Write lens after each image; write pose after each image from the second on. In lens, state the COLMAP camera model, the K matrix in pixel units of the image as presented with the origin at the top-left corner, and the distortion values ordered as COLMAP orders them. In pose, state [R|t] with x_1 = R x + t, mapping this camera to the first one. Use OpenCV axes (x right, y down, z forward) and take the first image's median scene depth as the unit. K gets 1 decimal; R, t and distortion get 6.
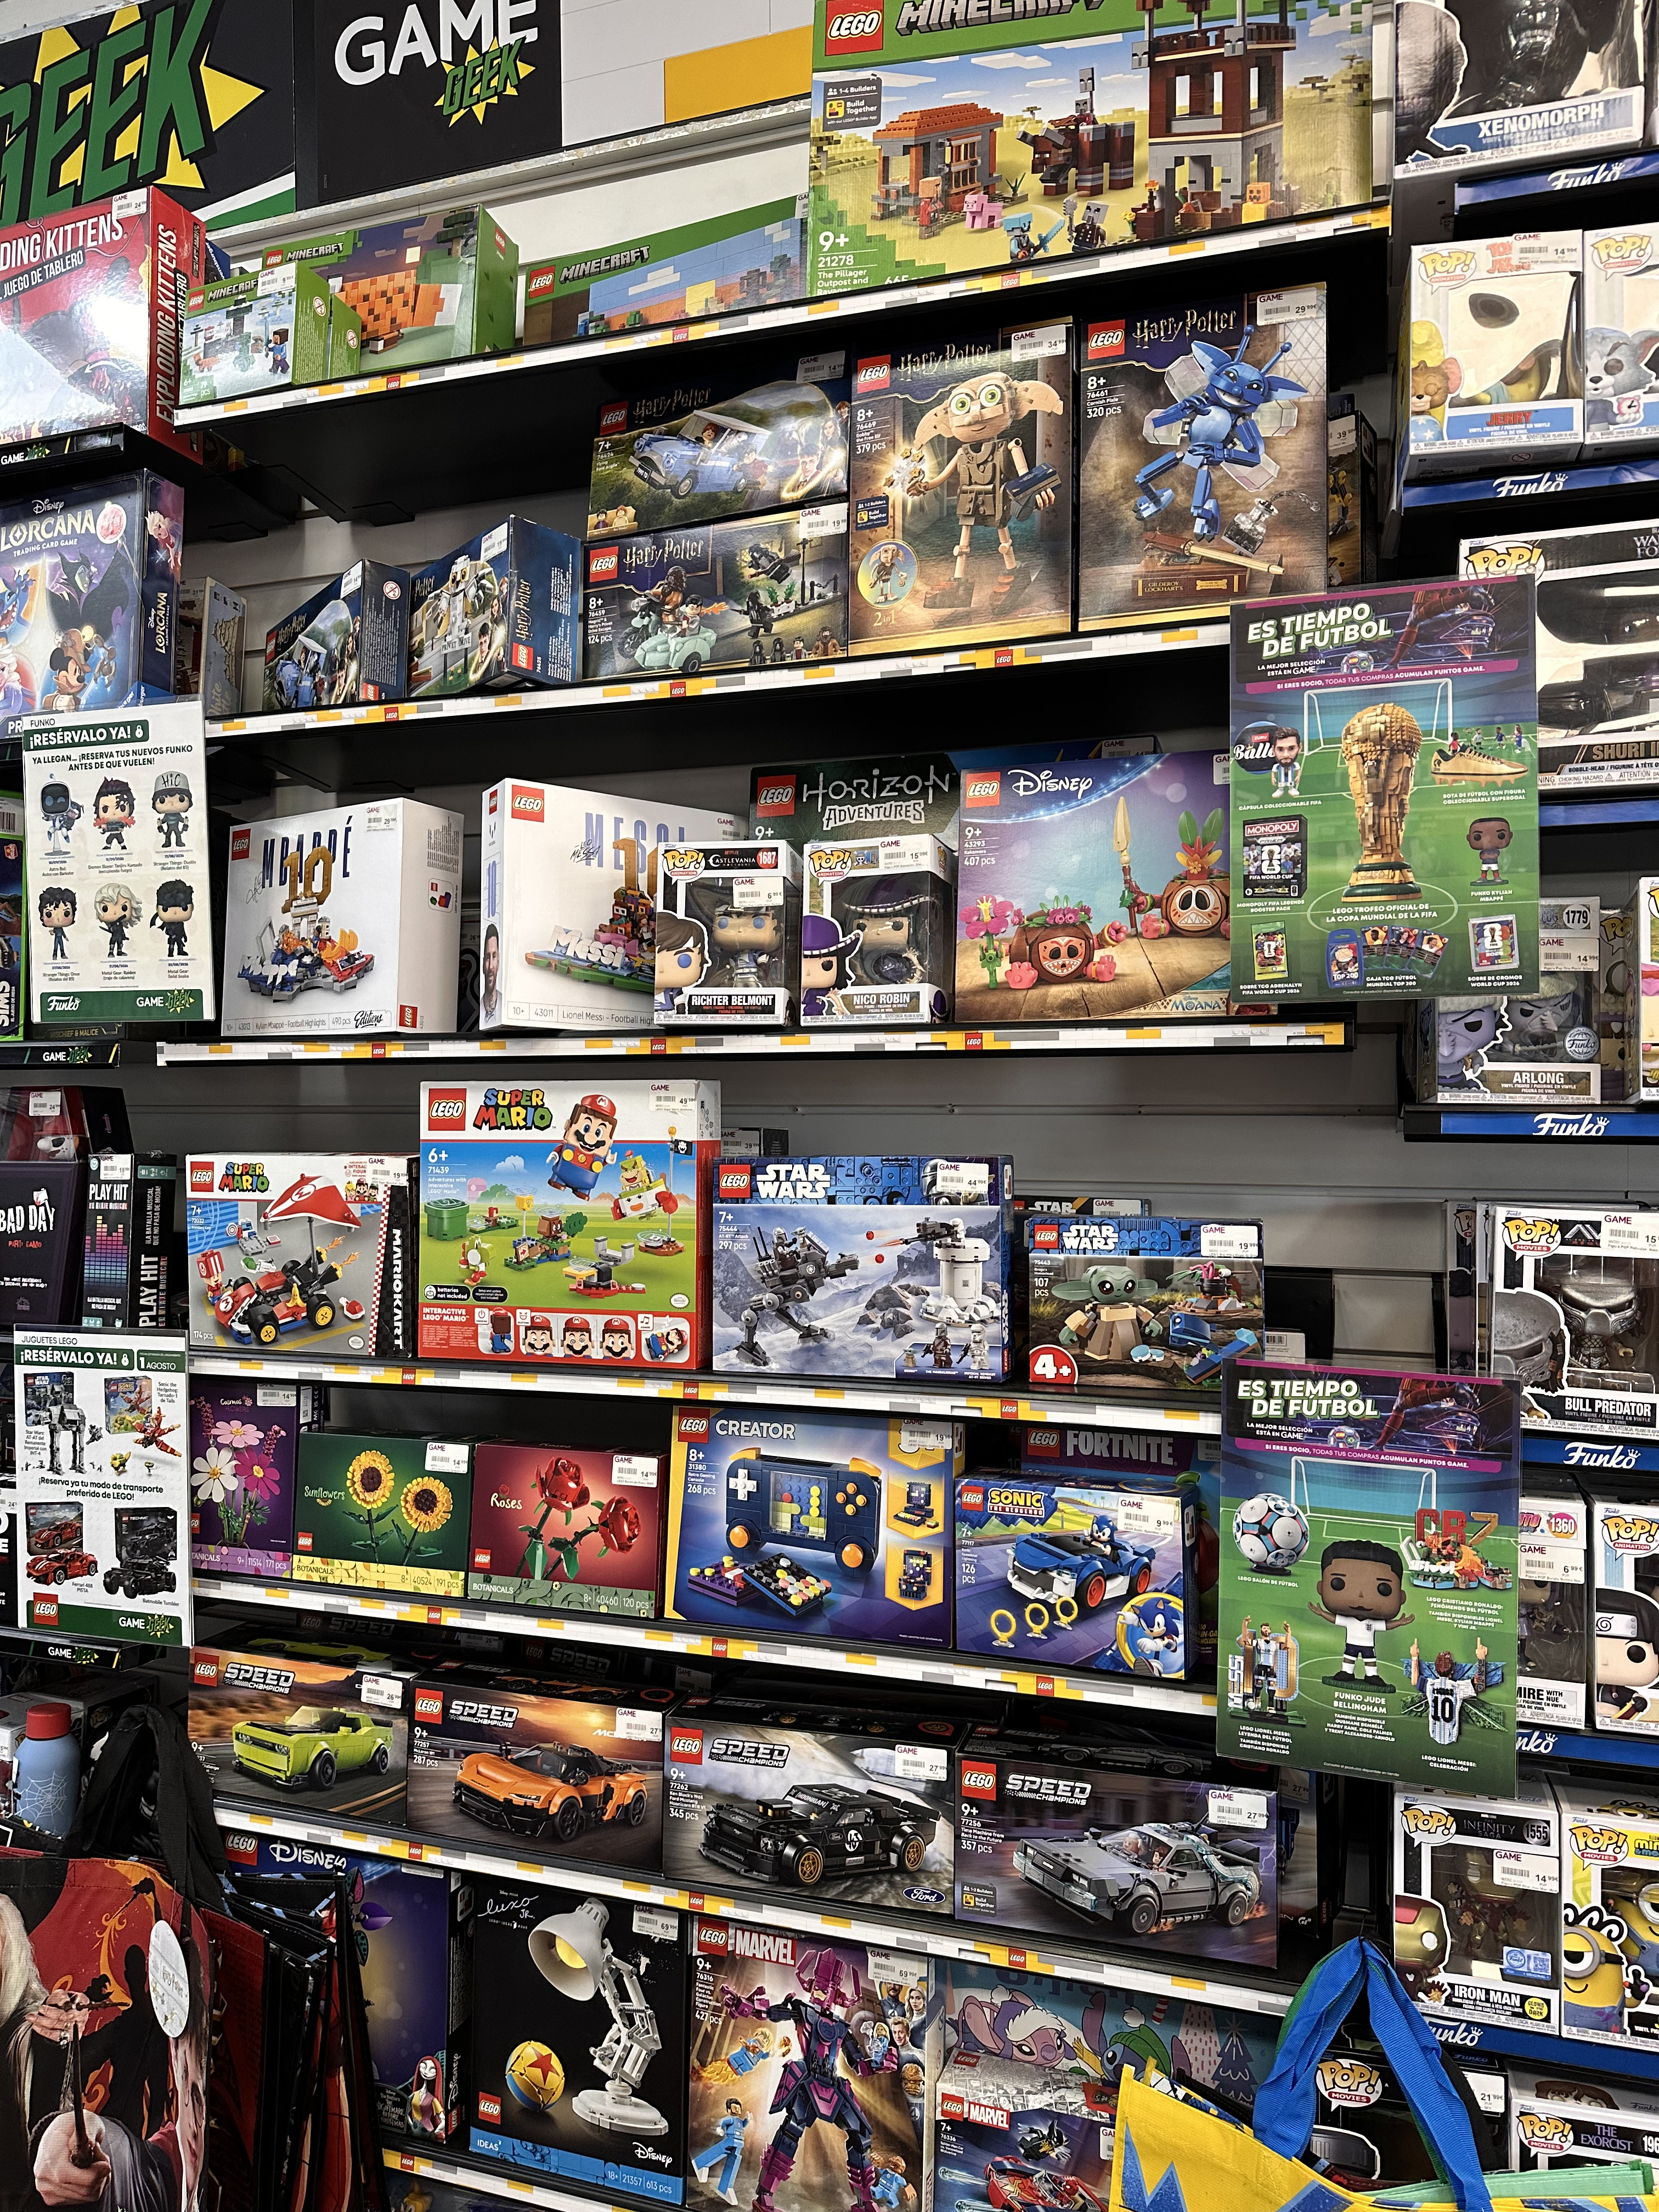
lens RADIAL K [[1531.8, 0, 829.5], [0, 1531.8, 1106.0], [0, 0, 1]] dist [0.089894, -0.141721]
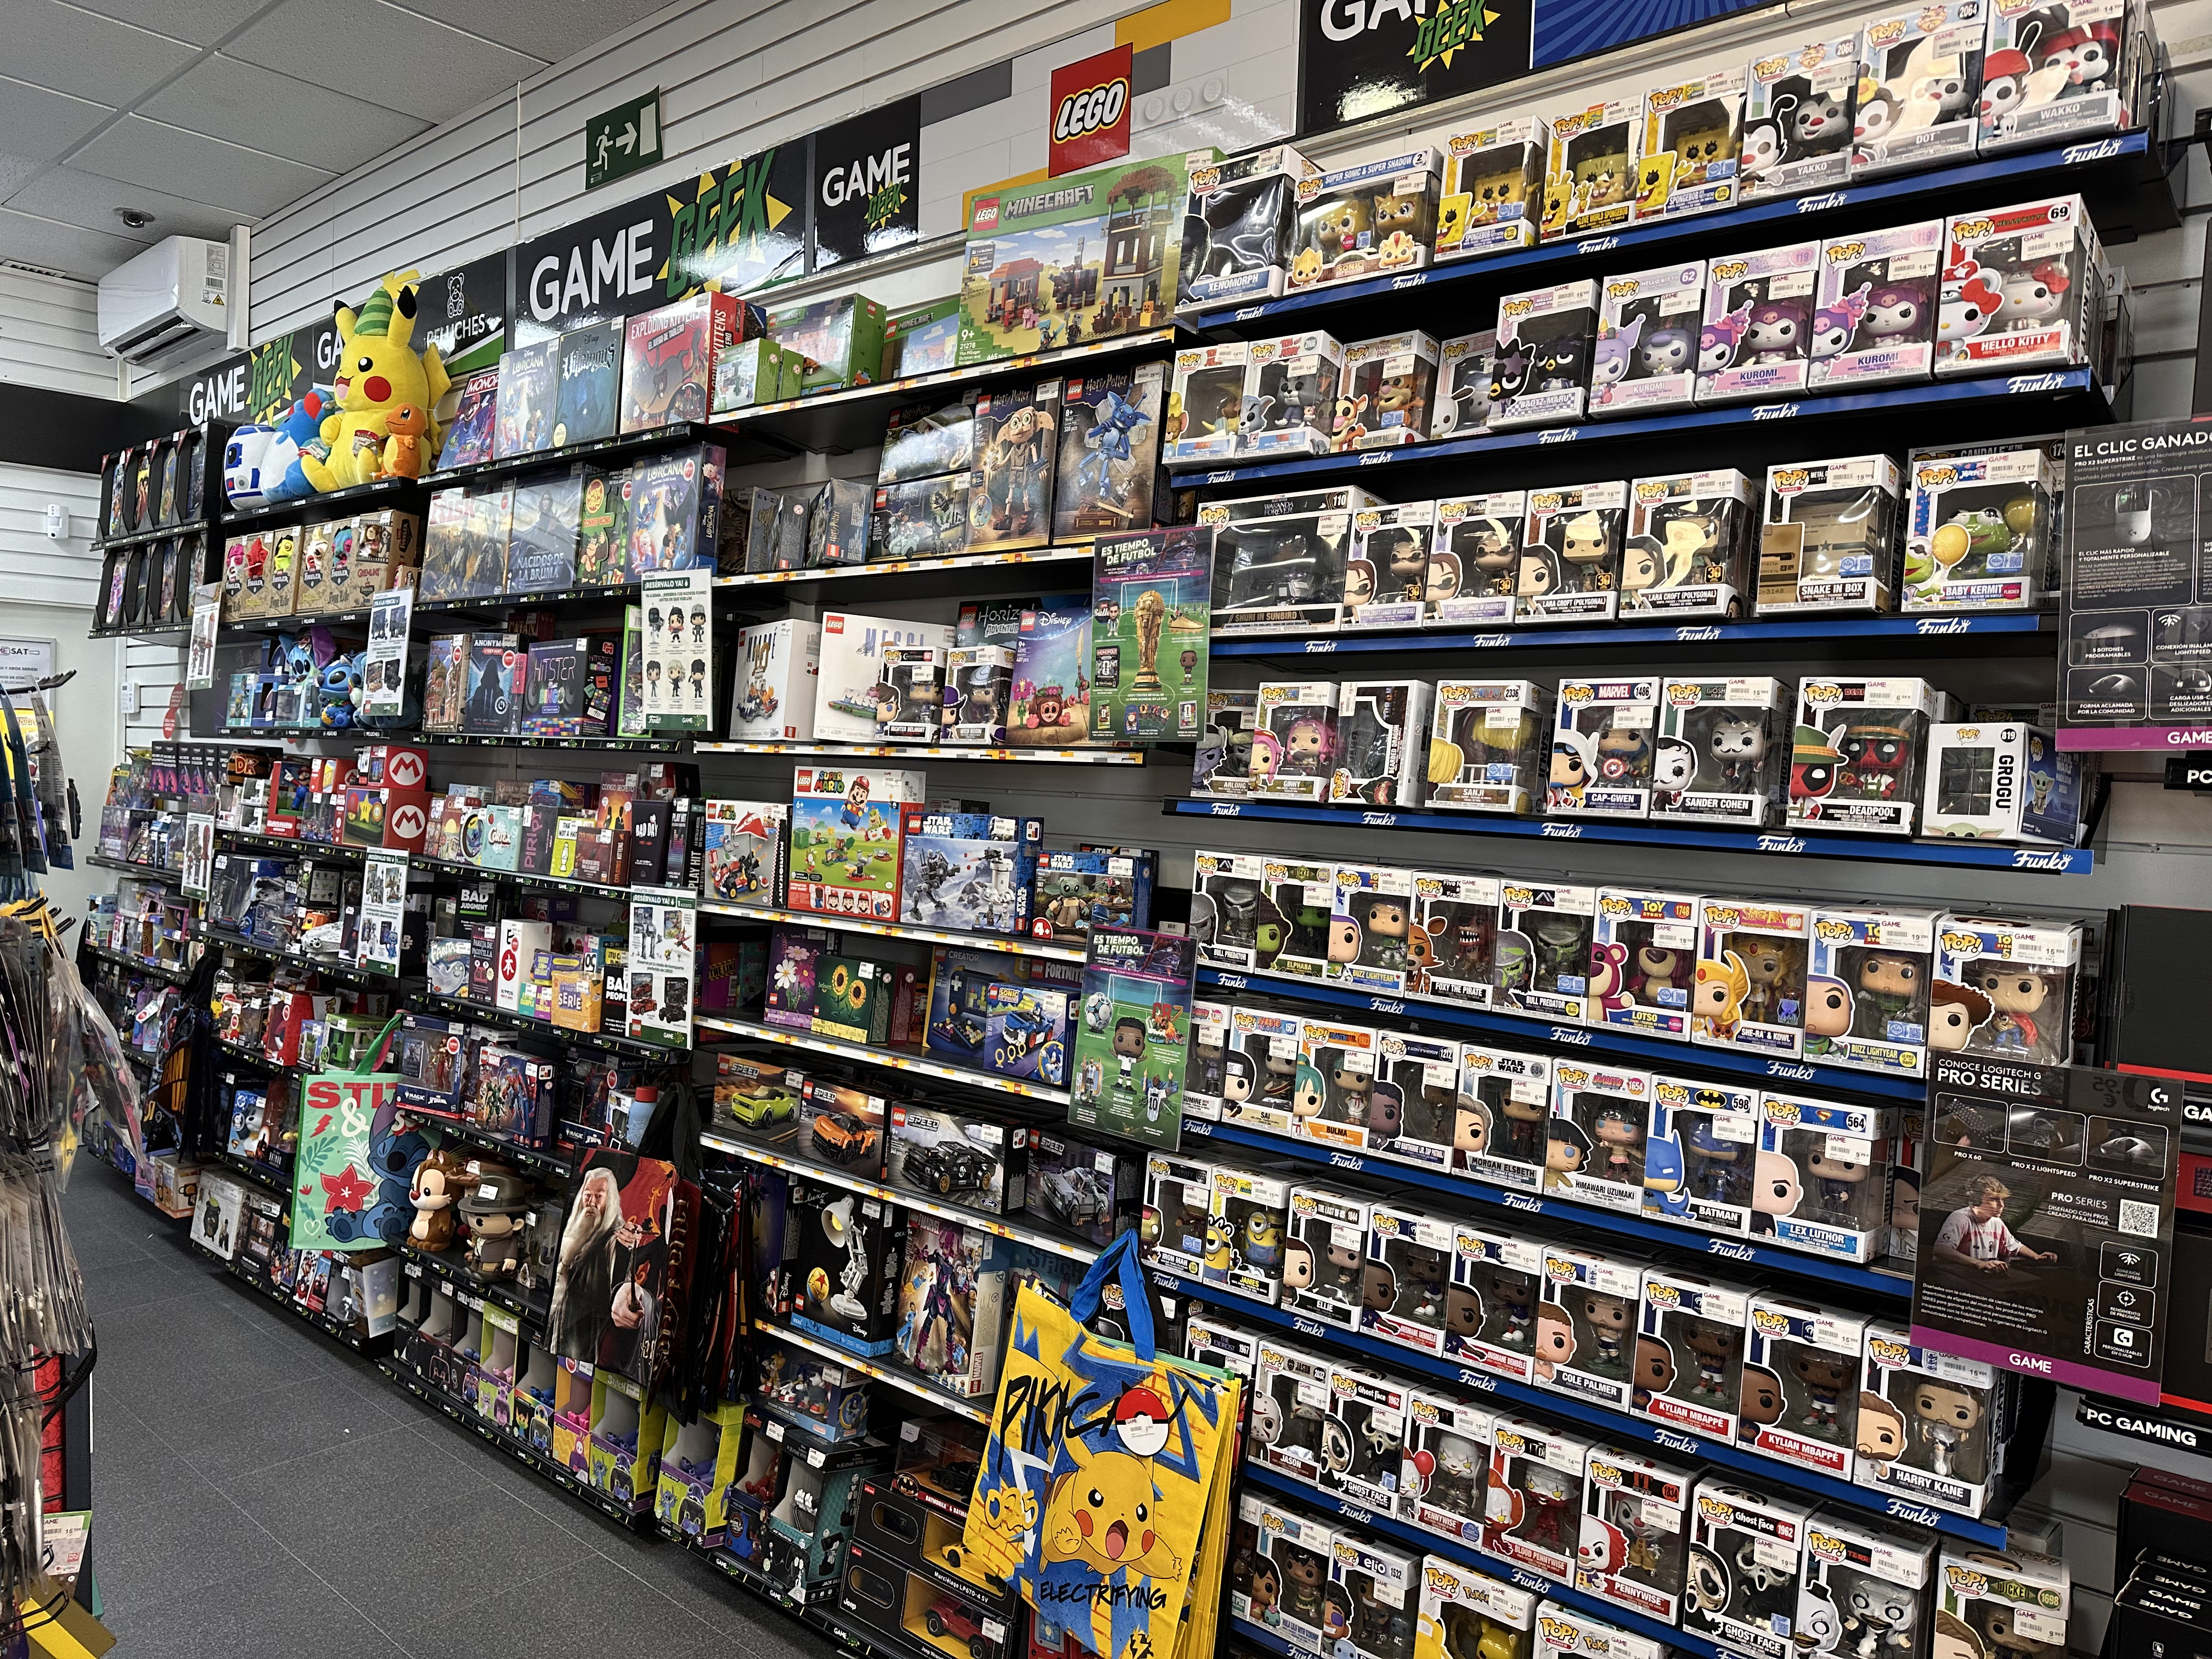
lens RADIAL K [[1531.8, 0, 1106.0], [0, 1531.8, 829.5], [0, 0, 1]] dist [0.089894, -0.141721]
pose [[0.929514, 0.054364, -0.364758, 0.874086], [-0.050182, 0.998521, 0.020943, 0.004032], [0.365357, -0.001163, 0.930867, -0.704403]]
